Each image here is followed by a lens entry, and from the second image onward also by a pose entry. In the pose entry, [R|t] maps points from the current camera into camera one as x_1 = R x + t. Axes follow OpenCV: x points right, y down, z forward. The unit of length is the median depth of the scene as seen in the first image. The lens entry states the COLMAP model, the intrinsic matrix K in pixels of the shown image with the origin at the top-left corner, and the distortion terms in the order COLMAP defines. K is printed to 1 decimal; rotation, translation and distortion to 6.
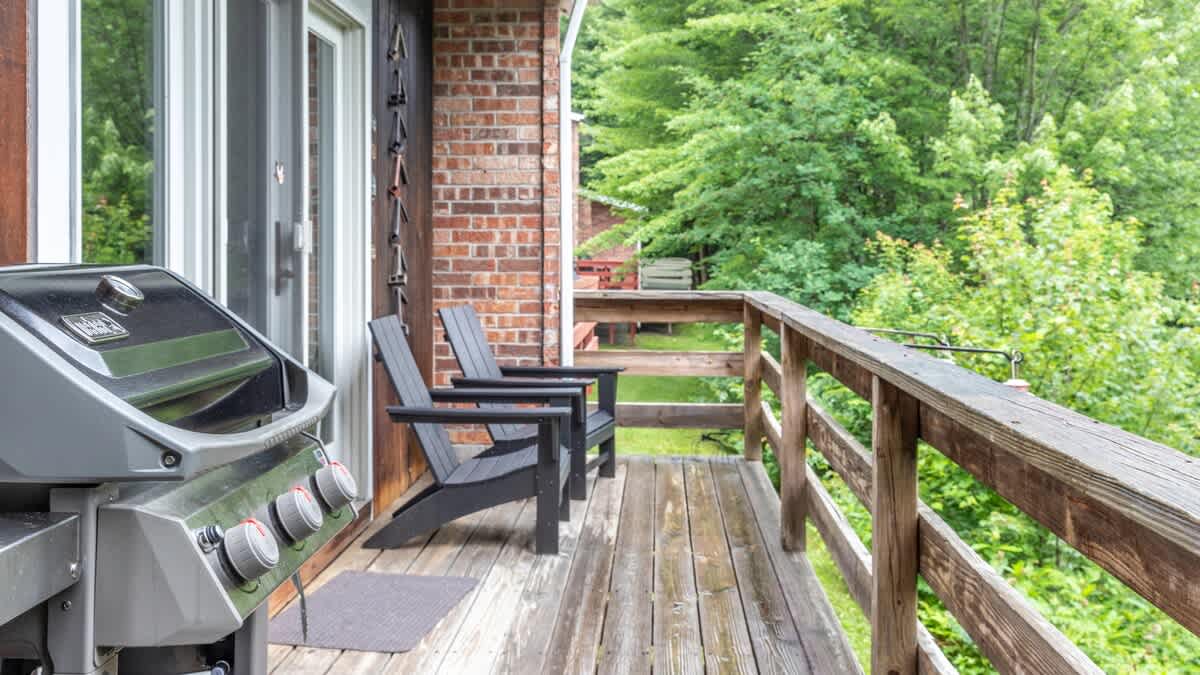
lens RADIAL K [[1249.0, 0, 600.0], [0, 1249.0, 337.5], [0, 0, 1]] dist [0.006142, 0.001784]
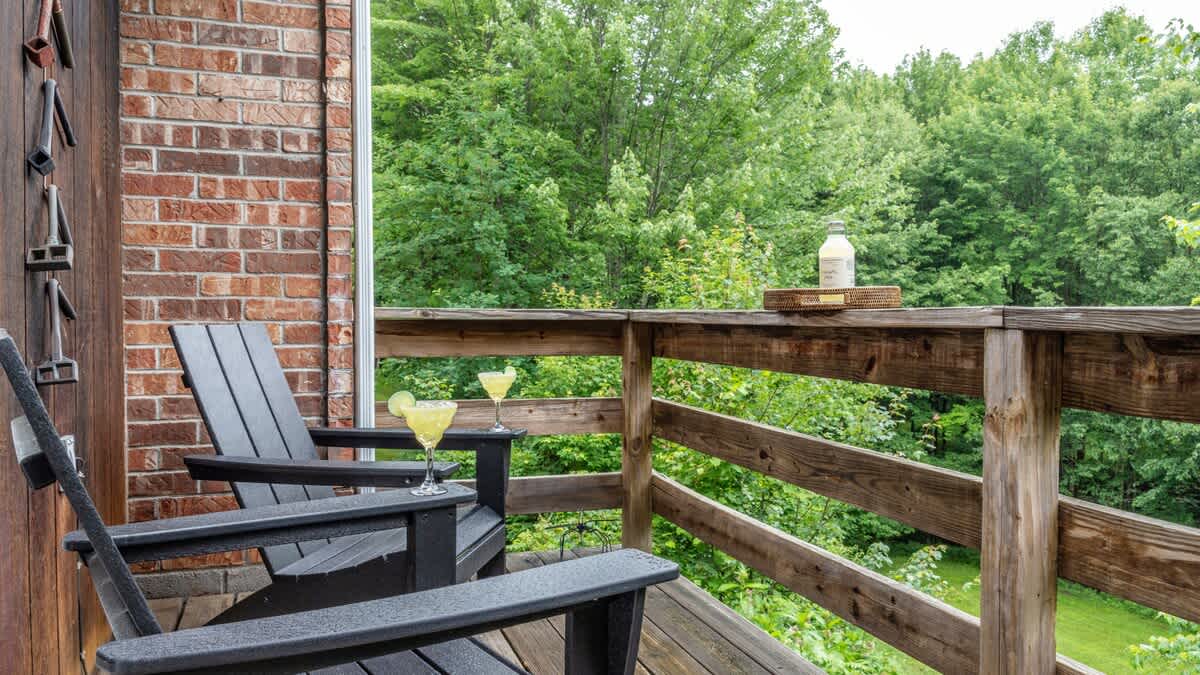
lens RADIAL K [[939.9, 0, 602.6], [0, 939.9, 357.9], [0, 0, 1]] dist [0.002472, -0.004681]
pose [[0.932866, -0.015199, 0.359903, -0.084985], [0.024958, 0.999436, -0.022485, 0.001420], [-0.359358, 0.029958, 0.932719, 0.527973]]
